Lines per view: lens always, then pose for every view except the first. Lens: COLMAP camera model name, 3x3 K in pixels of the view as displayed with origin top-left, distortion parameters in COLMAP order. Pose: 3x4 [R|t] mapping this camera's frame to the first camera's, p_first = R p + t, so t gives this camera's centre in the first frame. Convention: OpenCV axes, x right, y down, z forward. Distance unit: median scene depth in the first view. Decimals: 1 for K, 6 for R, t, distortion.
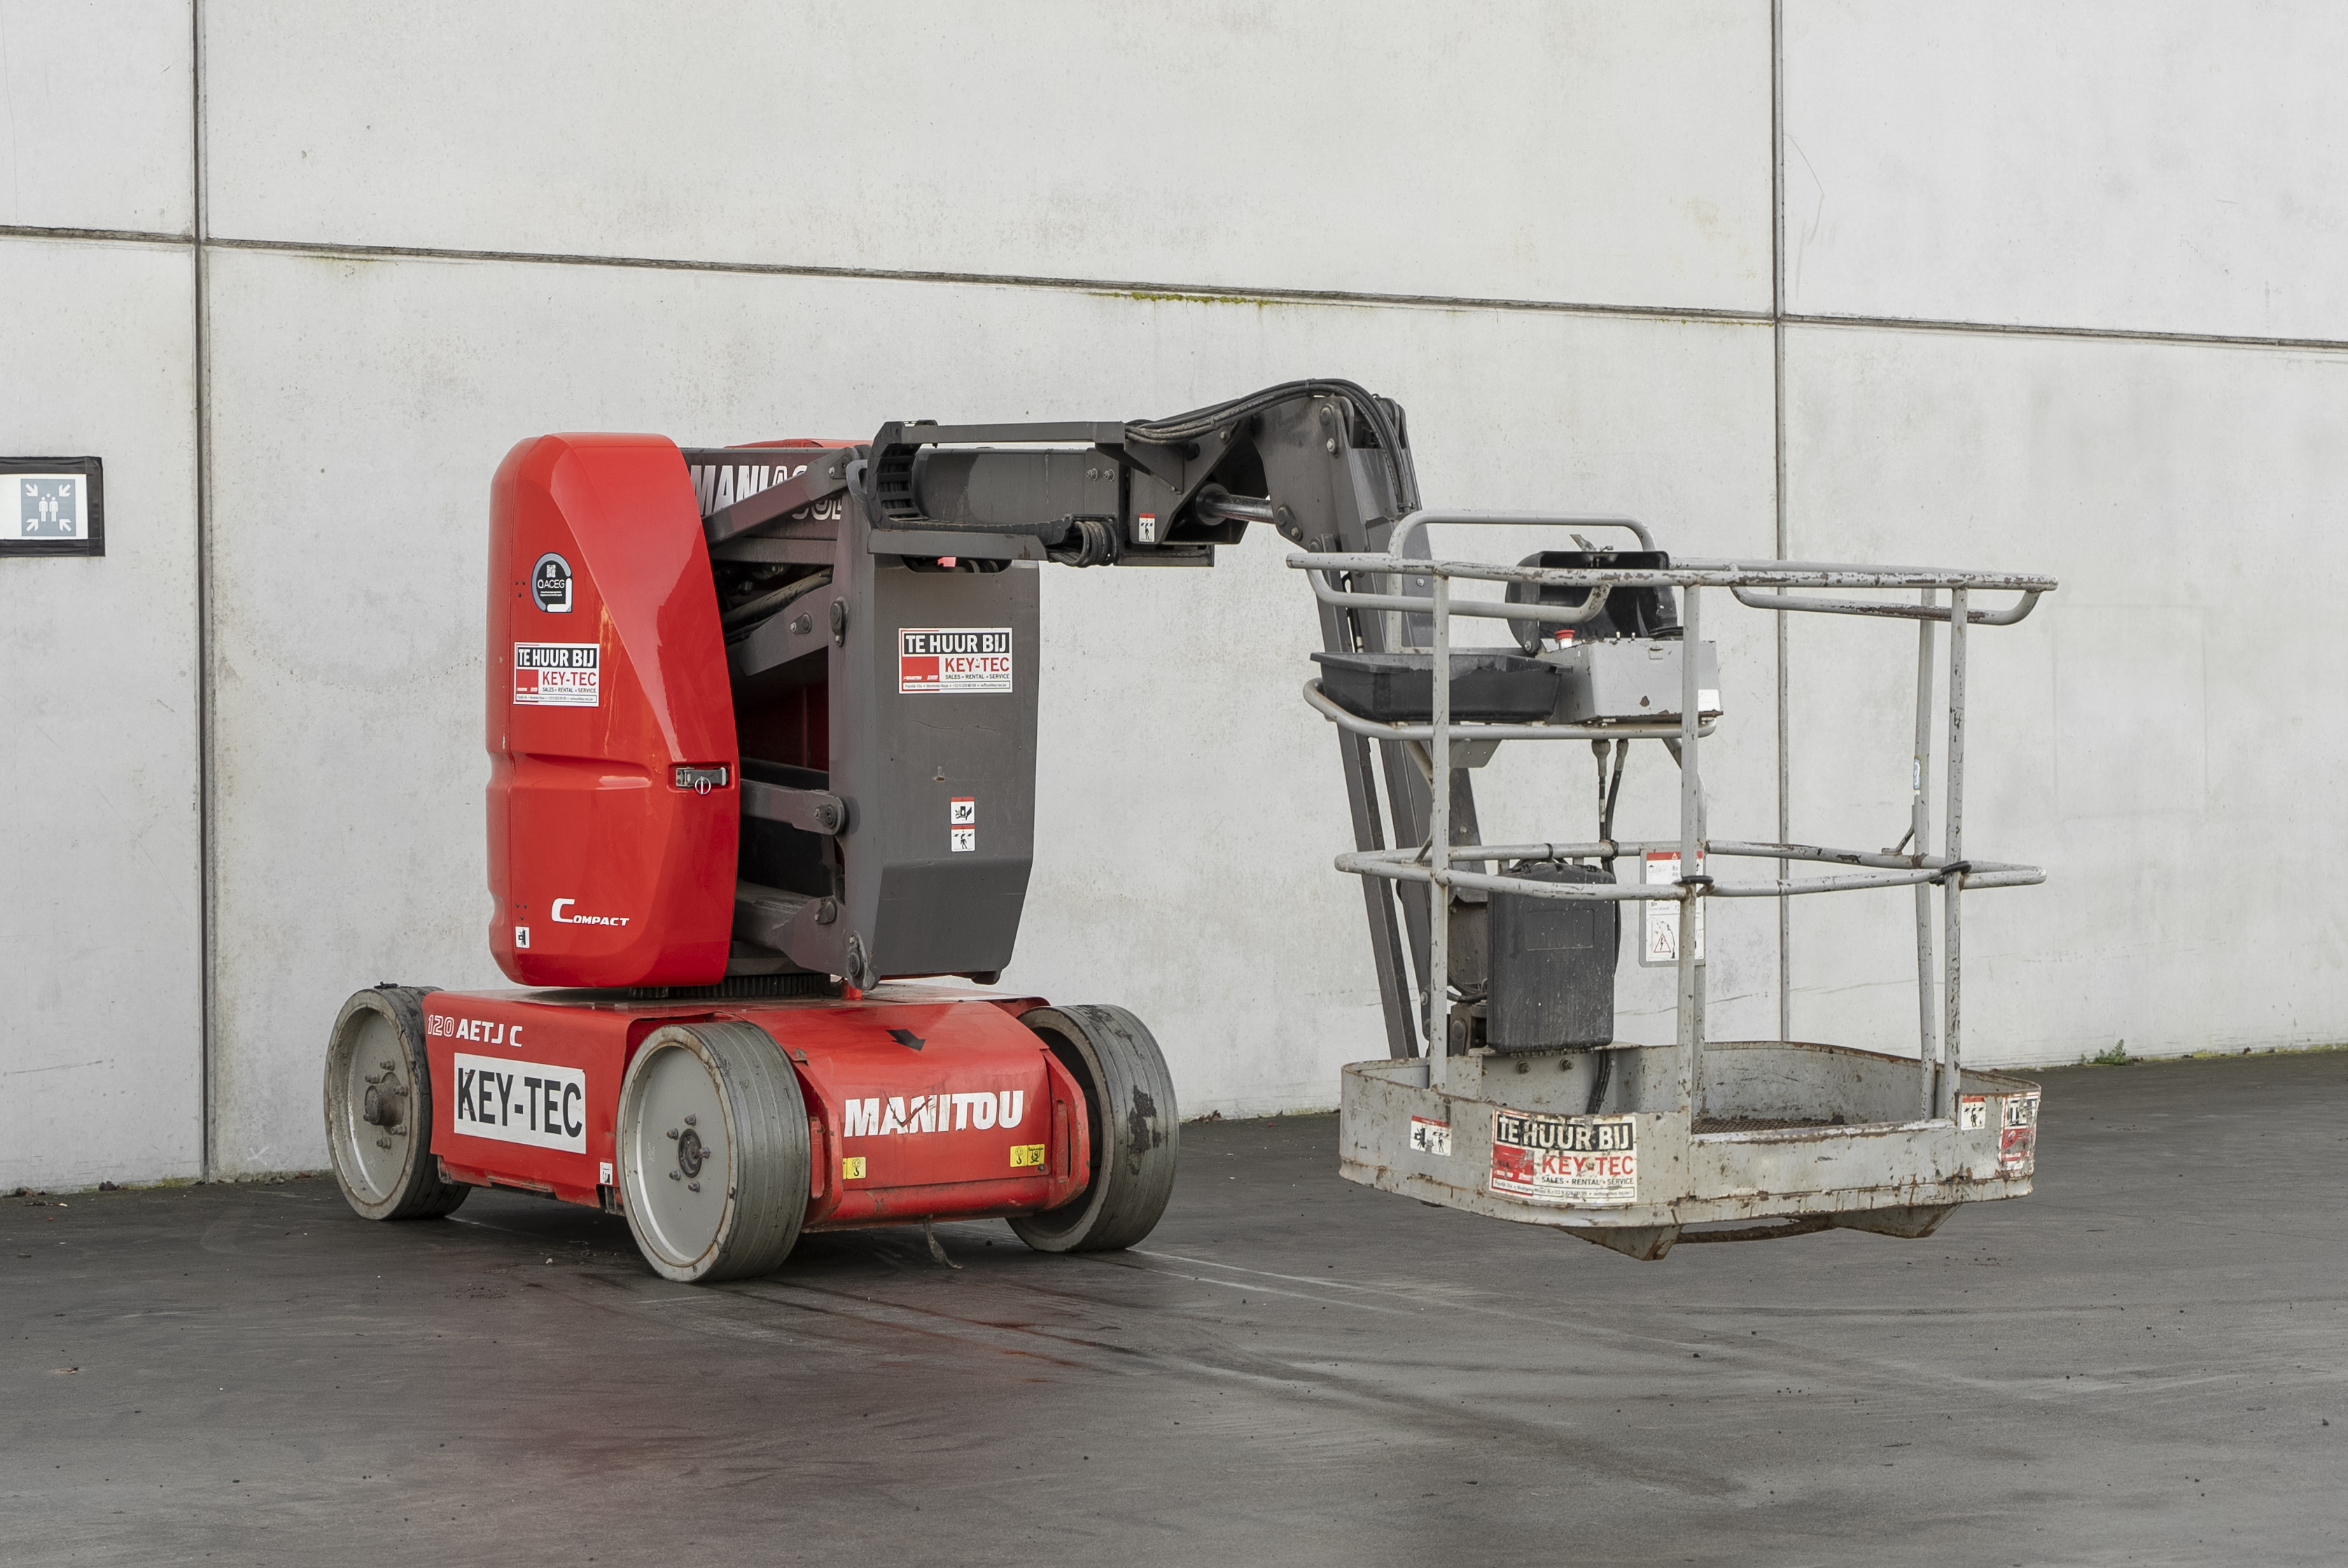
lens RADIAL K [[5077.1, 0, 1094.8], [0, 5077.1, 739.3], [0, 0, 1]] dist [0.010576, 0.000000]
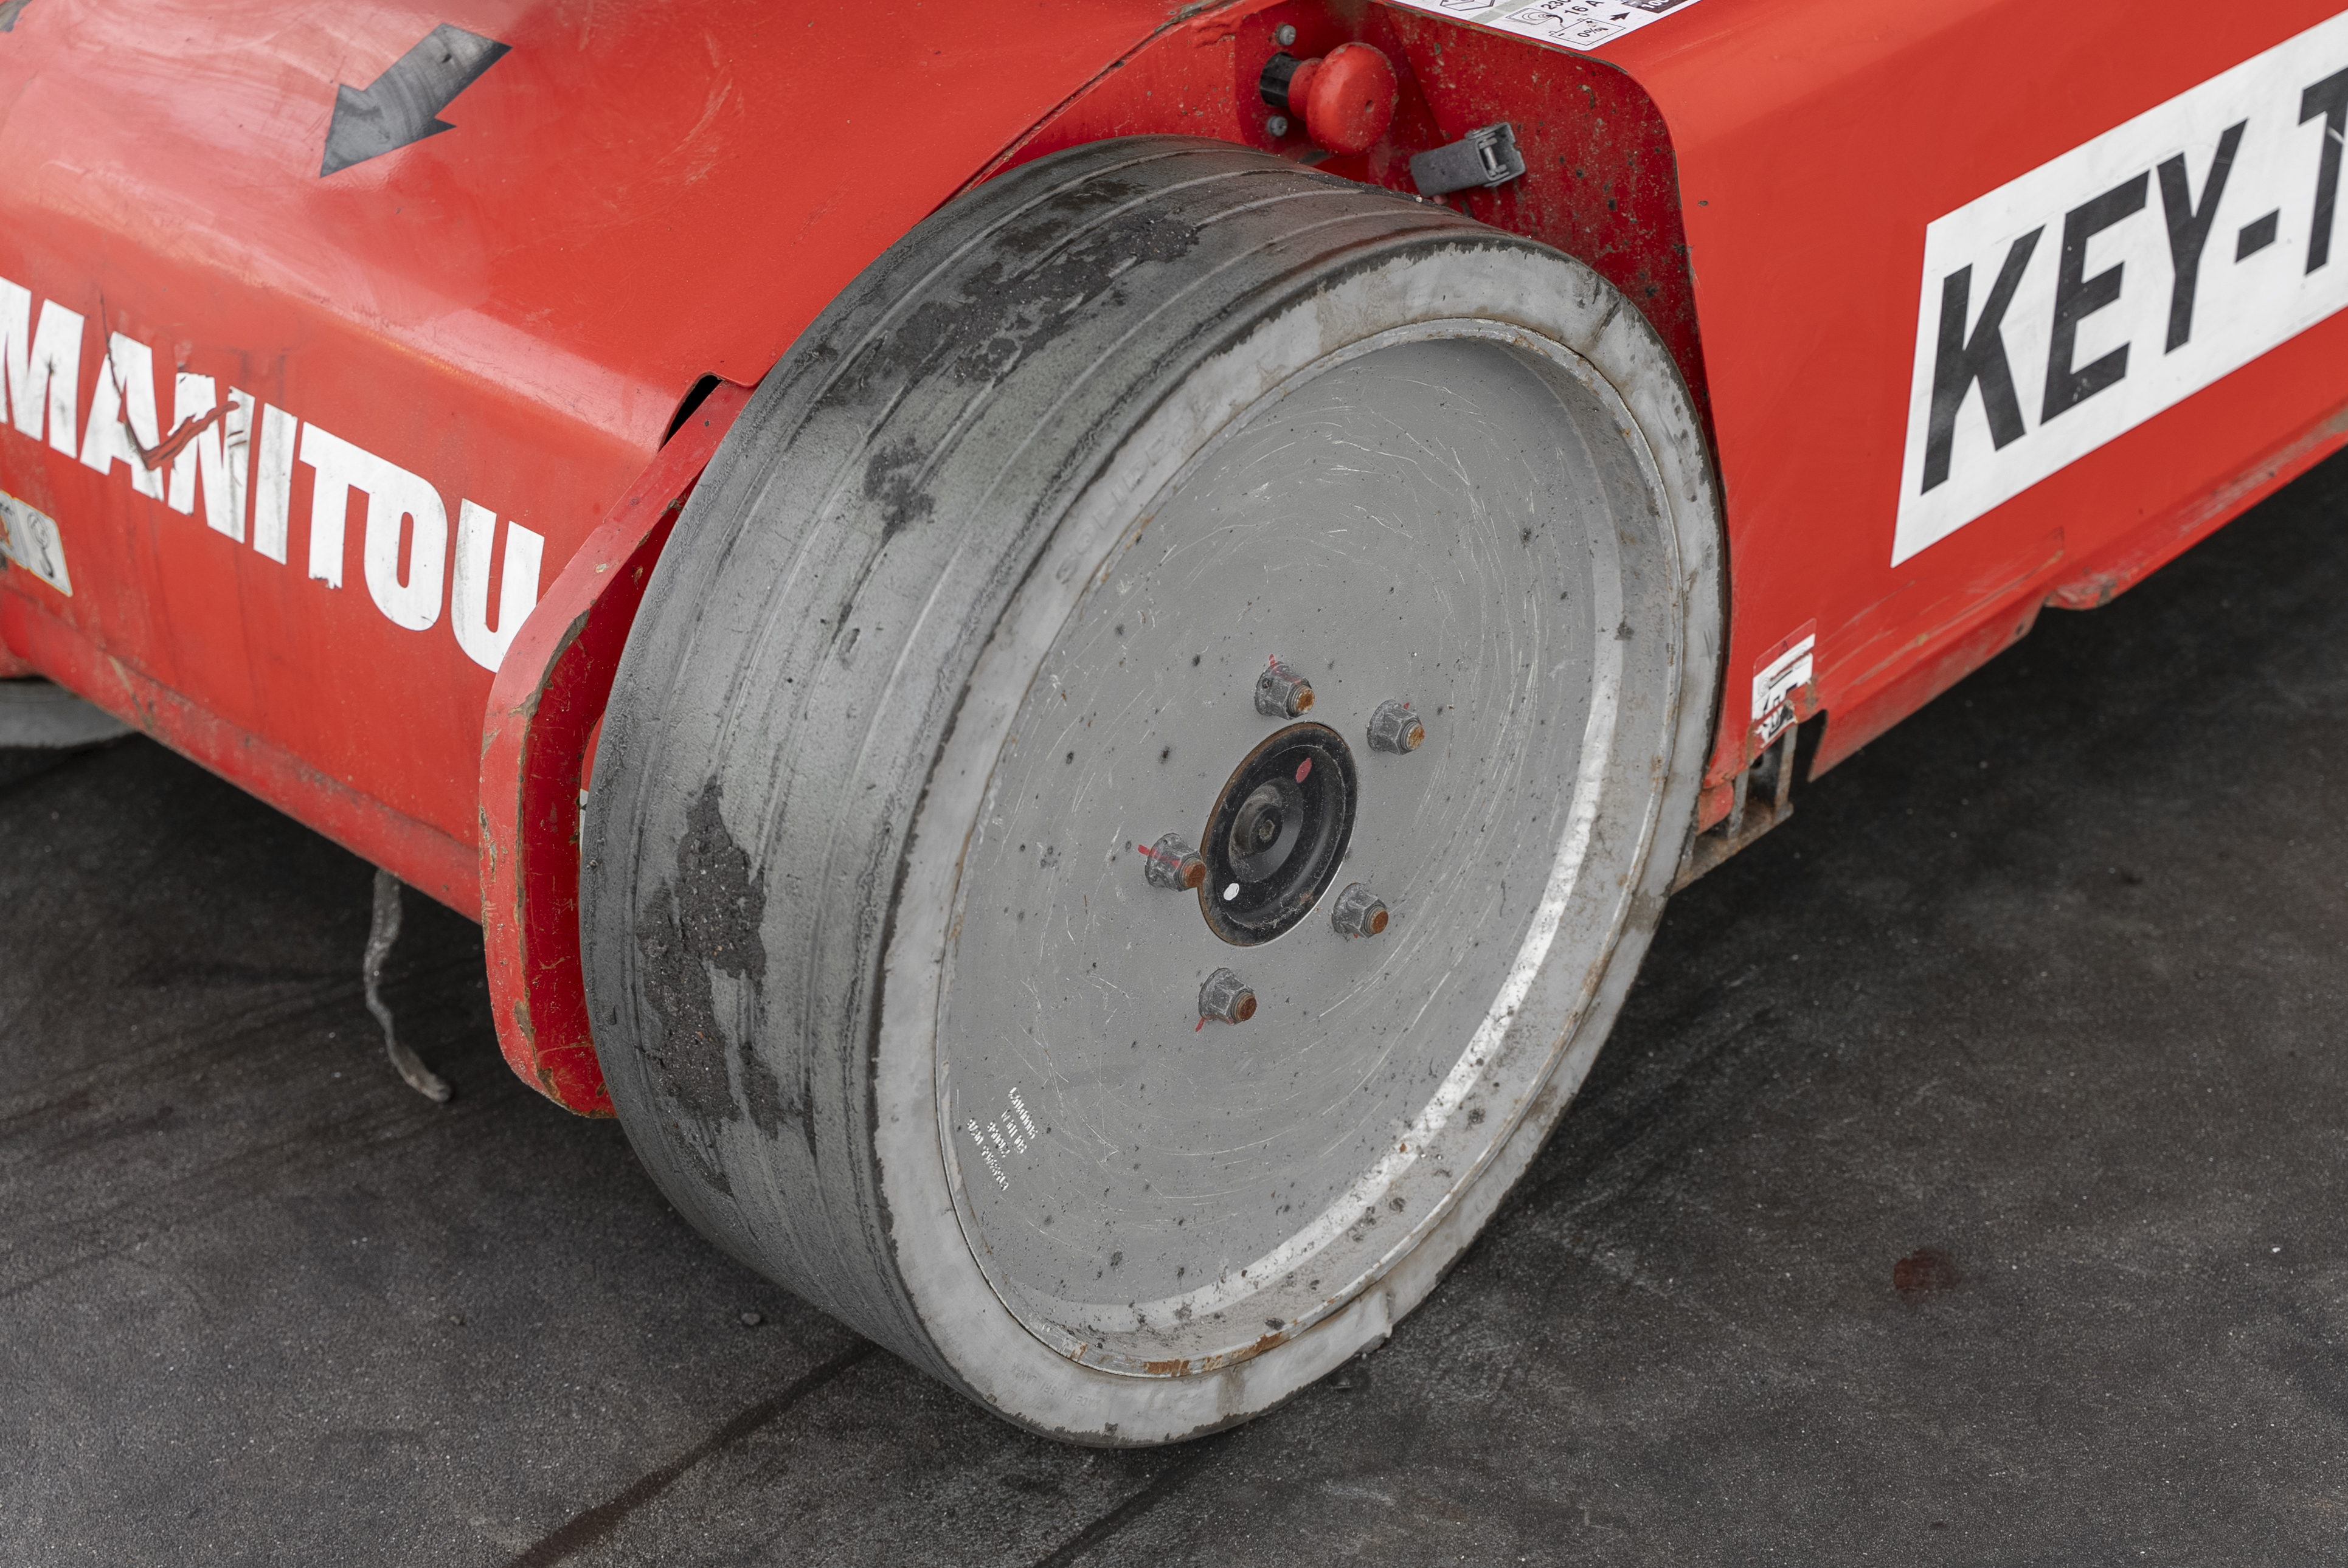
lens RADIAL K [[4020.4, 0, 1151.5], [0, 4020.4, 780.7], [0, 0, 1]] dist [0.006333, 0.000000]
pose [[0.228658, 0.492684, -0.839630, 0.111926], [0.019626, 0.859971, 0.509965, -0.002995], [0.973309, -0.133086, 0.186970, 0.851990]]
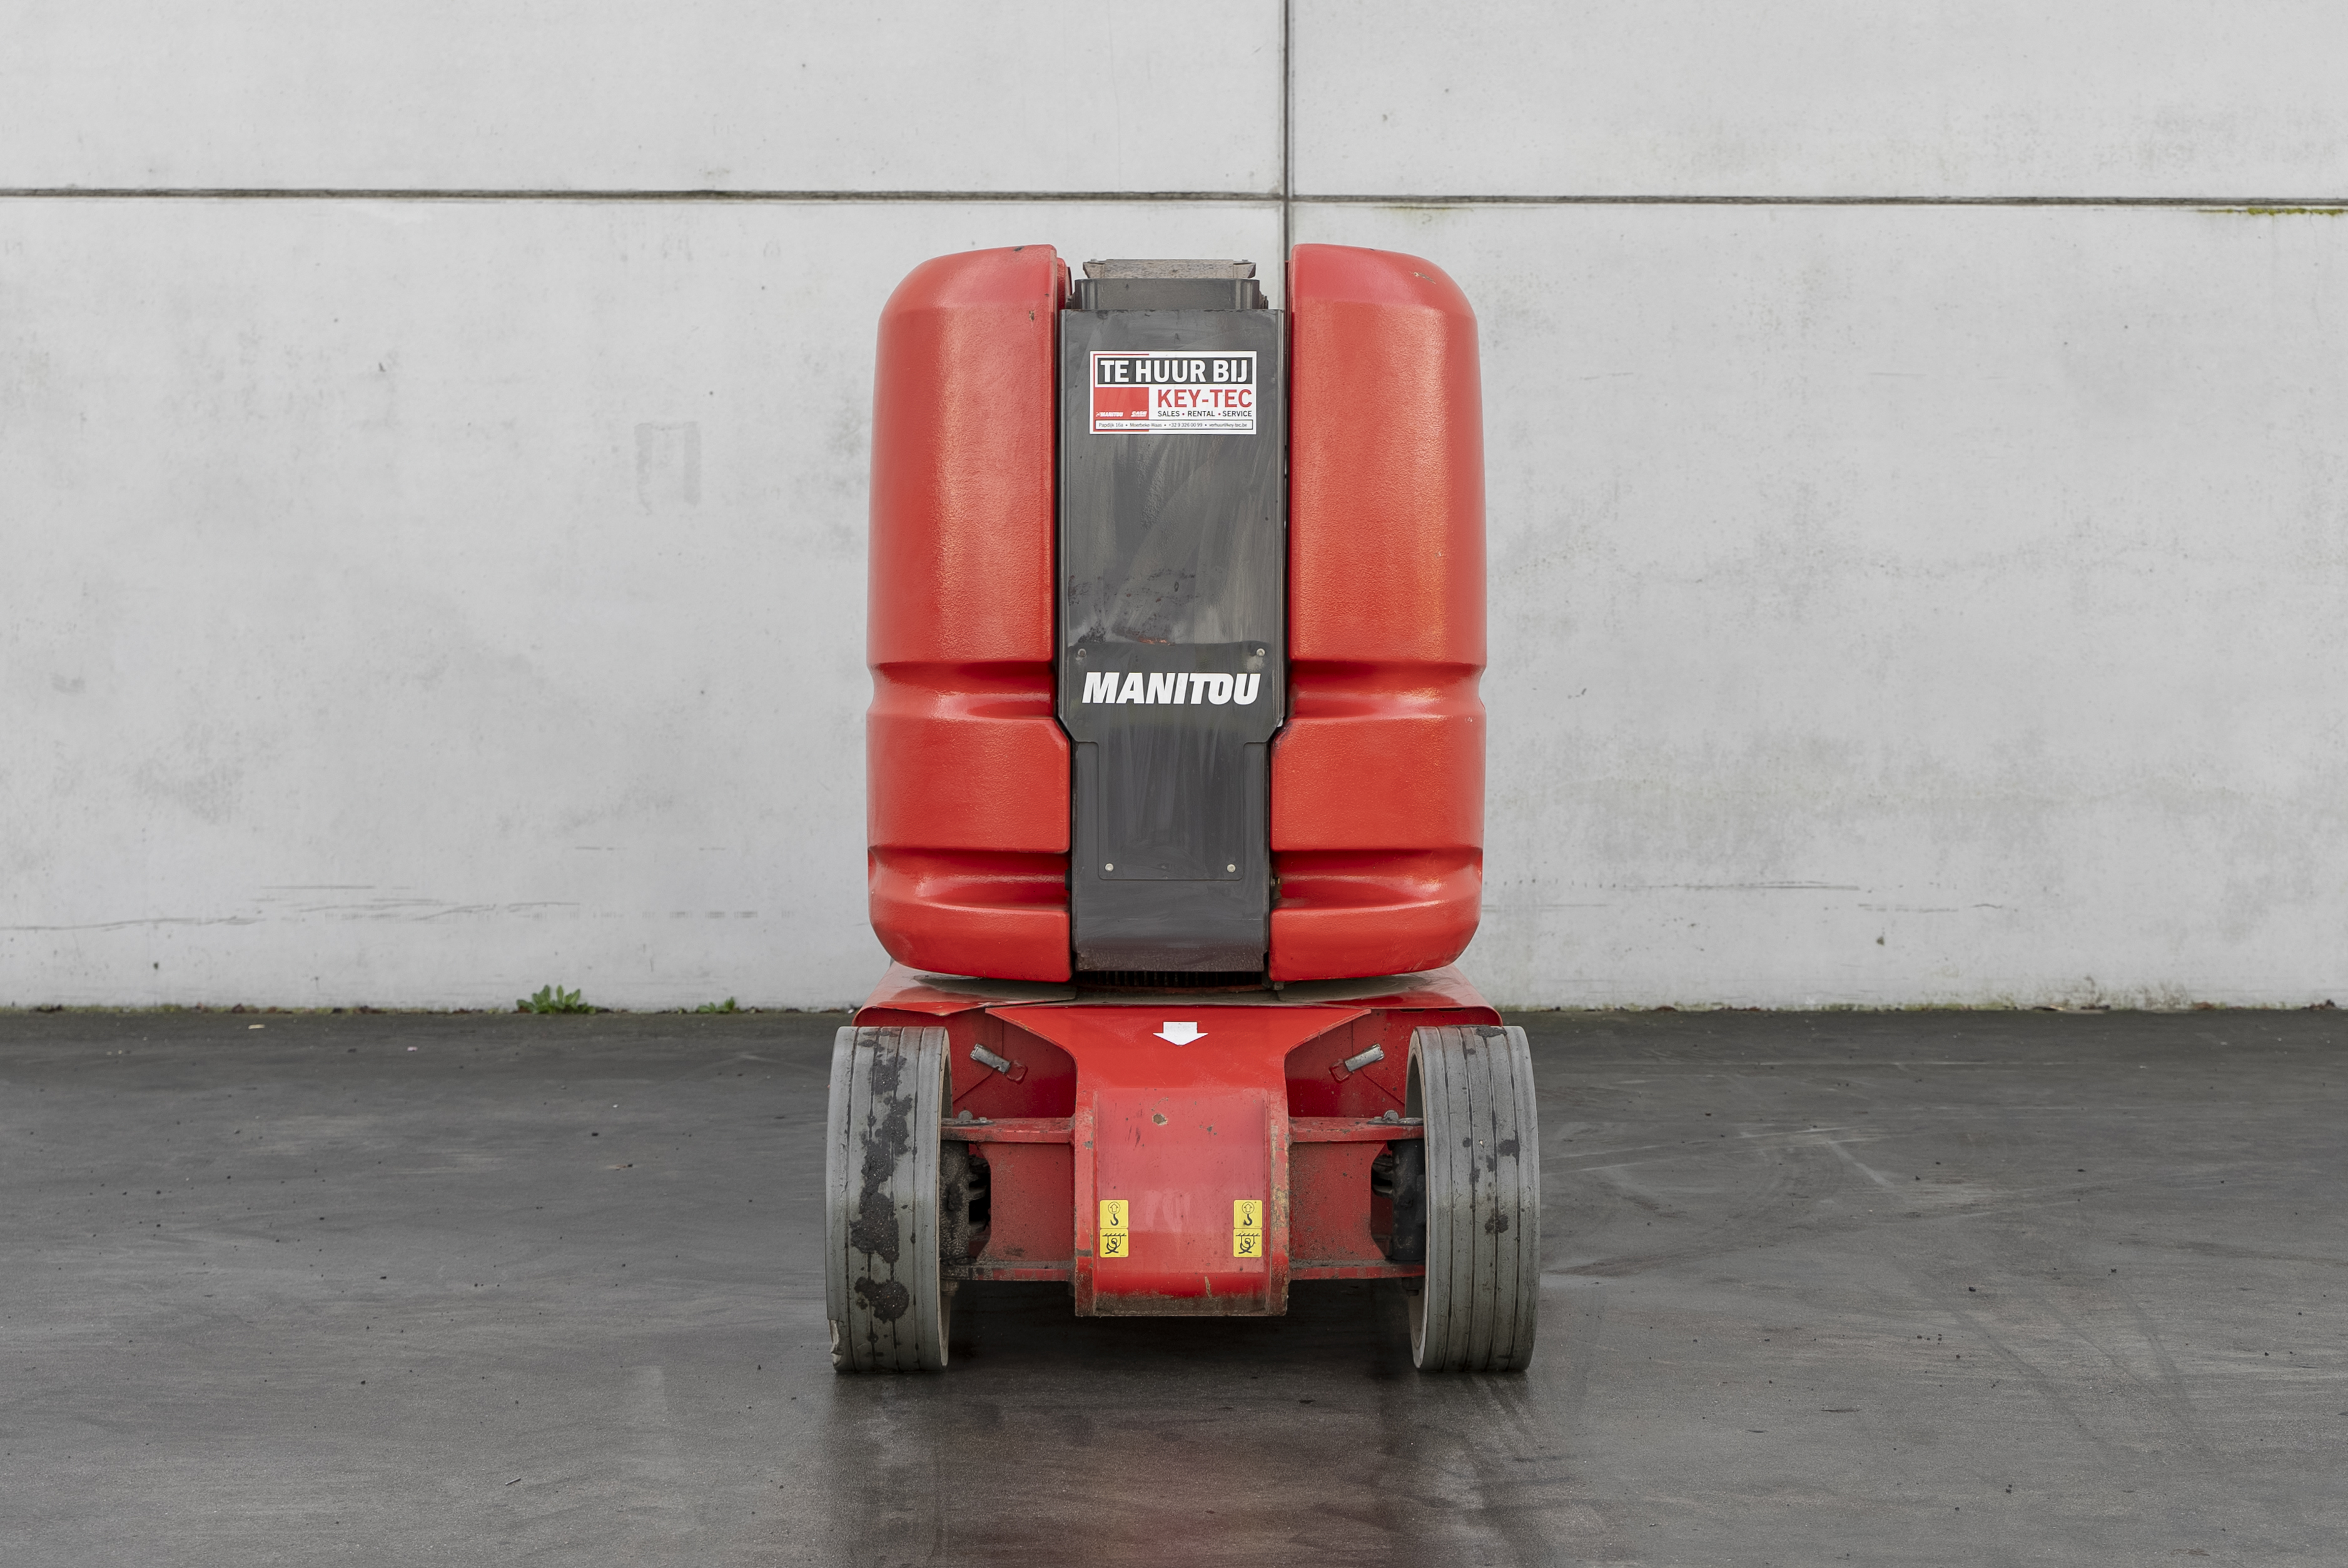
lens RADIAL K [[3995.5, 0, 1157.1], [0, 3995.5, 741.6], [0, 0, 1]] dist [-0.002228, 0.000000]
pose [[0.849385, 0.024926, -0.527185, 0.281328], [-0.010291, 0.999476, 0.030676, -0.002041], [0.527674, -0.020631, 0.849196, 0.210237]]
